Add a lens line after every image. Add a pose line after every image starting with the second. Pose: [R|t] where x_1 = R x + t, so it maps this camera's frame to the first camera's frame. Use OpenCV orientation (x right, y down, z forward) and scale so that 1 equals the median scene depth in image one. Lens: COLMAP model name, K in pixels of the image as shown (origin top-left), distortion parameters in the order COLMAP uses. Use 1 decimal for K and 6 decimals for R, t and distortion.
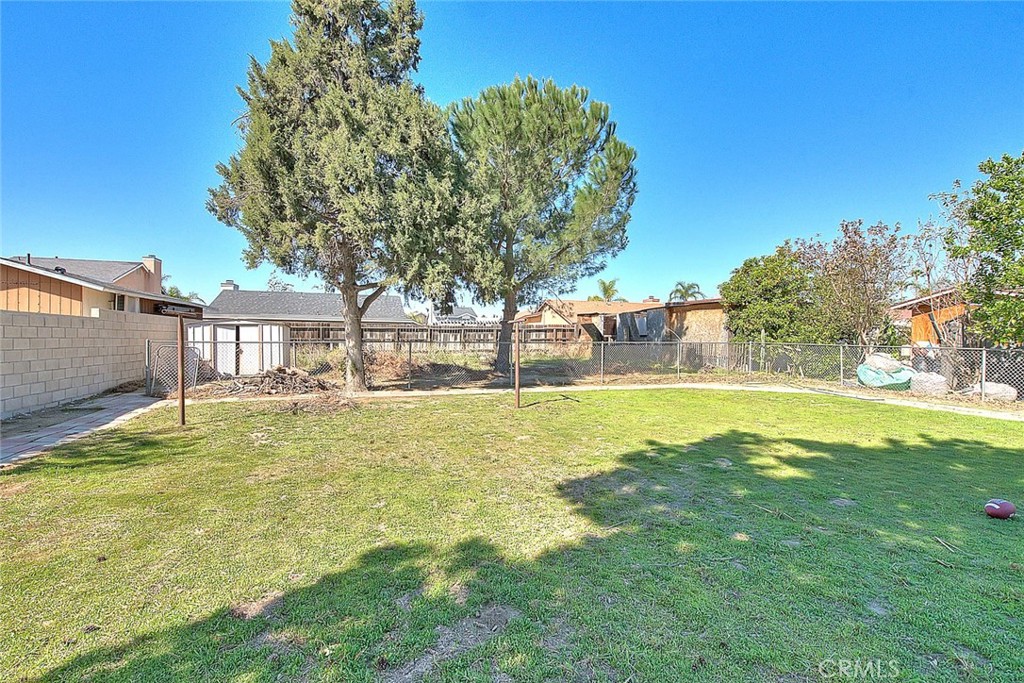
lens RADIAL K [[479.0, 0, 528.9], [0, 479.0, 337.2], [0, 0, 1]] dist [-0.002583, -0.000581]
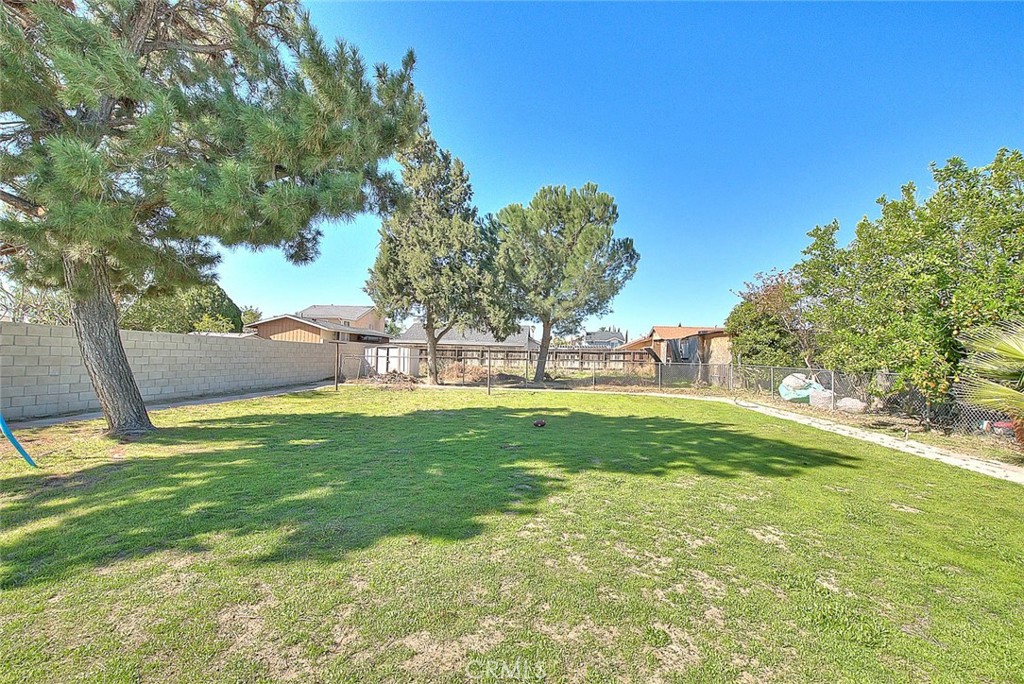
lens RADIAL K [[428.5, 0, 507.2], [0, 428.5, 328.0], [0, 0, 1]] dist [-0.000065, -0.000003]
pose [[0.910676, -0.012201, -0.412941, 0.477879], [-0.017577, 0.997514, -0.068236, 0.004402], [0.412748, 0.069399, 0.908198, -0.299264]]
